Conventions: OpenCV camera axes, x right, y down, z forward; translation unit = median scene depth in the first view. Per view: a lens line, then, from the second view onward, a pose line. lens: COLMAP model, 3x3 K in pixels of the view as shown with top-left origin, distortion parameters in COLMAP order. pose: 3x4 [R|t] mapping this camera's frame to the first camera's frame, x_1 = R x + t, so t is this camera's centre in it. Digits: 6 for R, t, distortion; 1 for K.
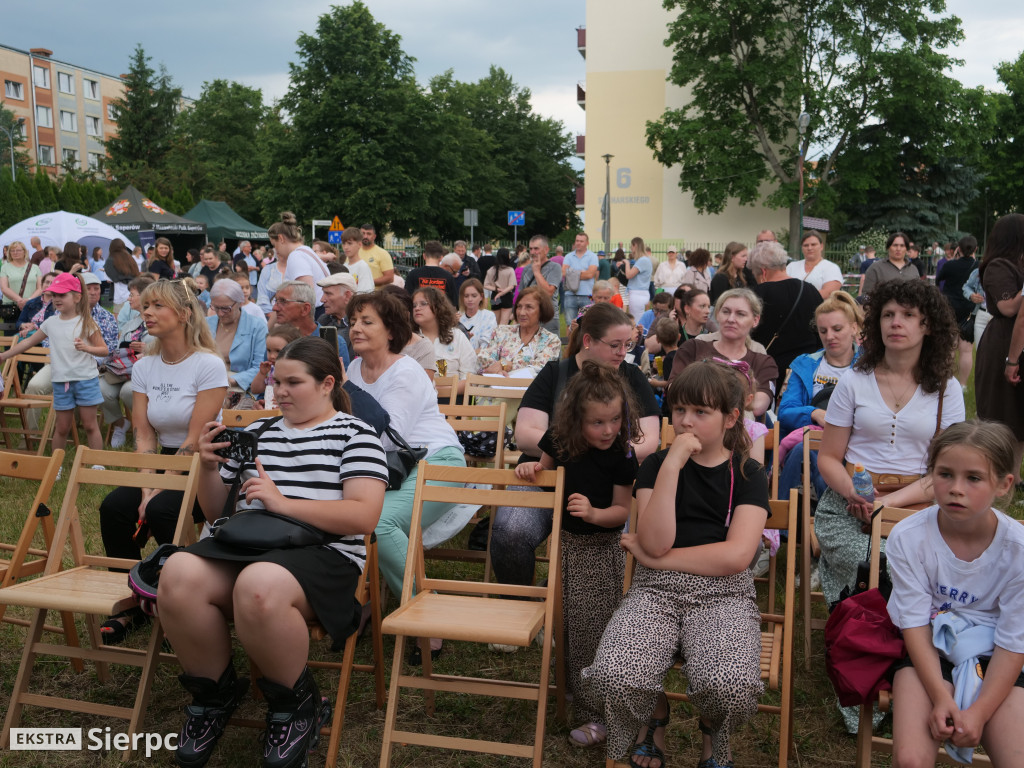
lens RADIAL K [[963.2, 0, 514.7], [0, 963.2, 389.1], [0, 0, 1]] dist [-0.004180, 0.000000]
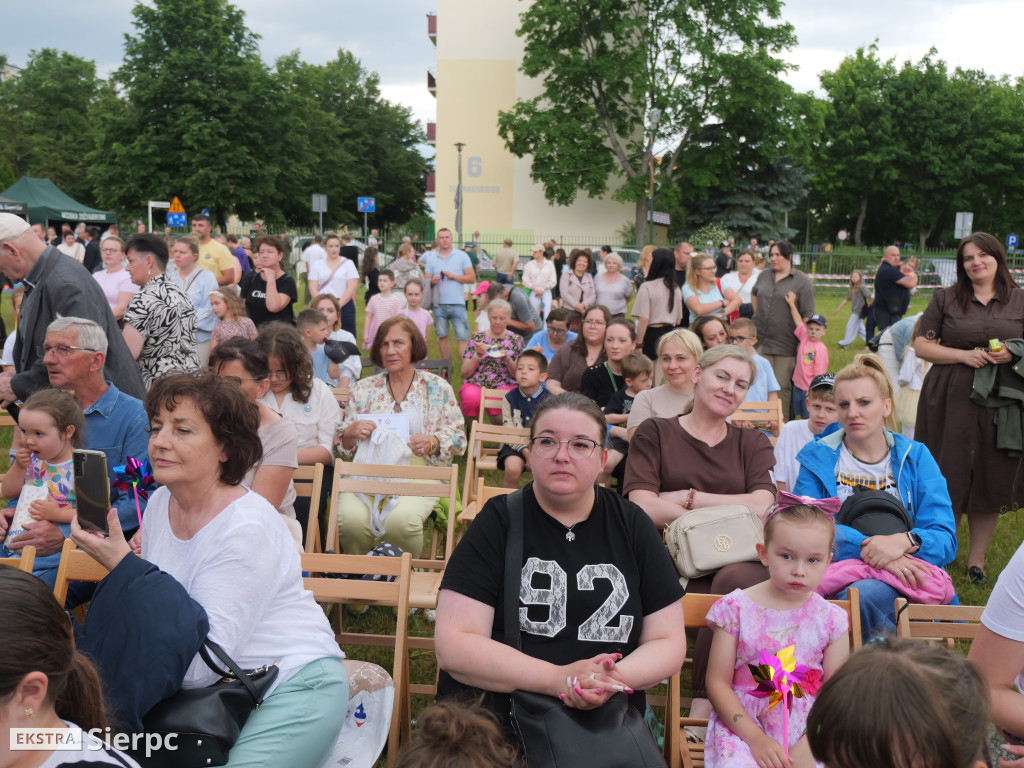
lens RADIAL K [[929.2, 0, 505.1], [0, 929.2, 390.9], [0, 0, 1]] dist [-0.021538, 0.019429]
pose [[0.988268, -0.002860, 0.152704, -0.003395], [-0.000709, 0.999728, 0.023308, -0.008958], [-0.152729, -0.023143, 0.987997, 0.036556]]
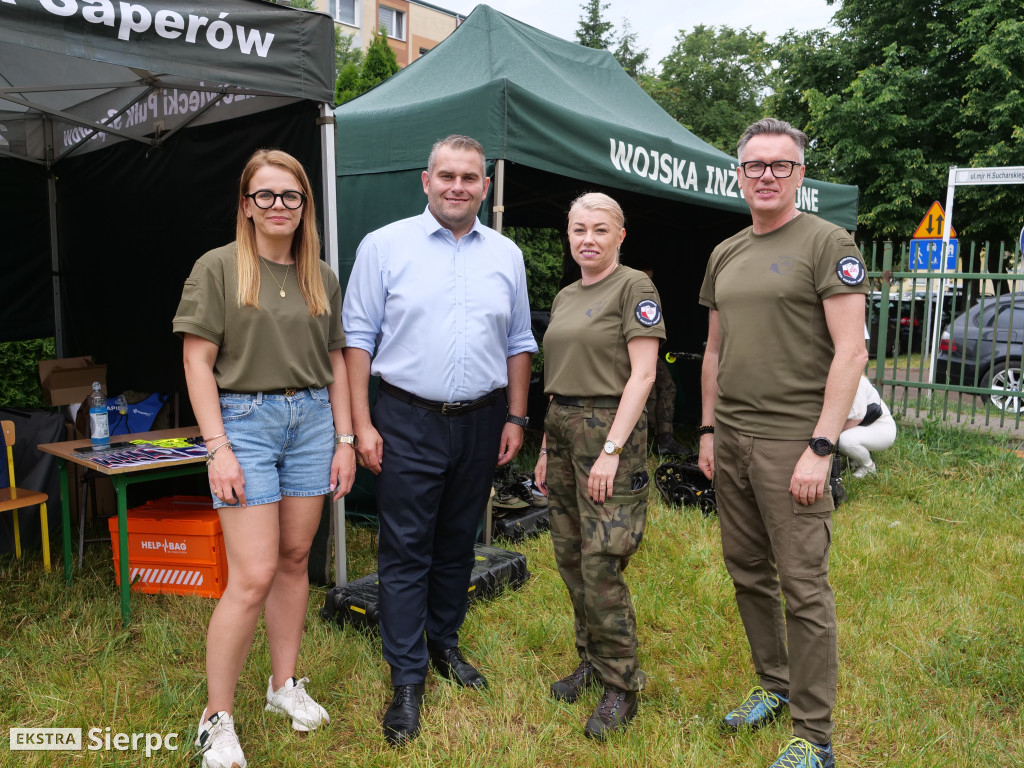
lens RADIAL K [[929.2, 0, 506.0], [0, 929.2, 385.1], [0, 0, 1]] dist [-0.021538, 0.019429]
pose [[0.877380, 0.080453, -0.473003, -0.151193], [-0.098326, 0.995068, -0.013135, -0.079197], [0.469613, 0.058033, 0.880963, 0.565316]]
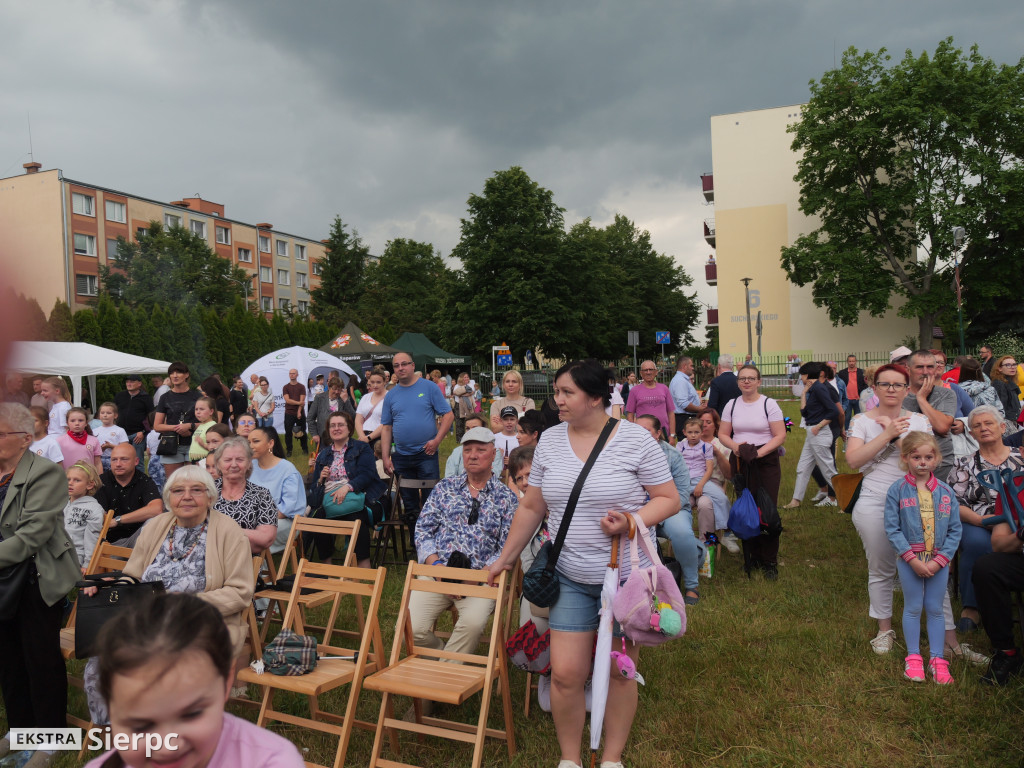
lens RADIAL K [[770.5, 0, 505.0], [0, 770.5, 386.1], [0, 0, 1]] dist [0.004908, 0.012167]
pose [[0.989855, -0.032763, -0.138251, -0.054398], [0.016379, 0.992876, -0.118021, -0.014375], [0.141133, 0.114559, 0.983340, 0.078118]]
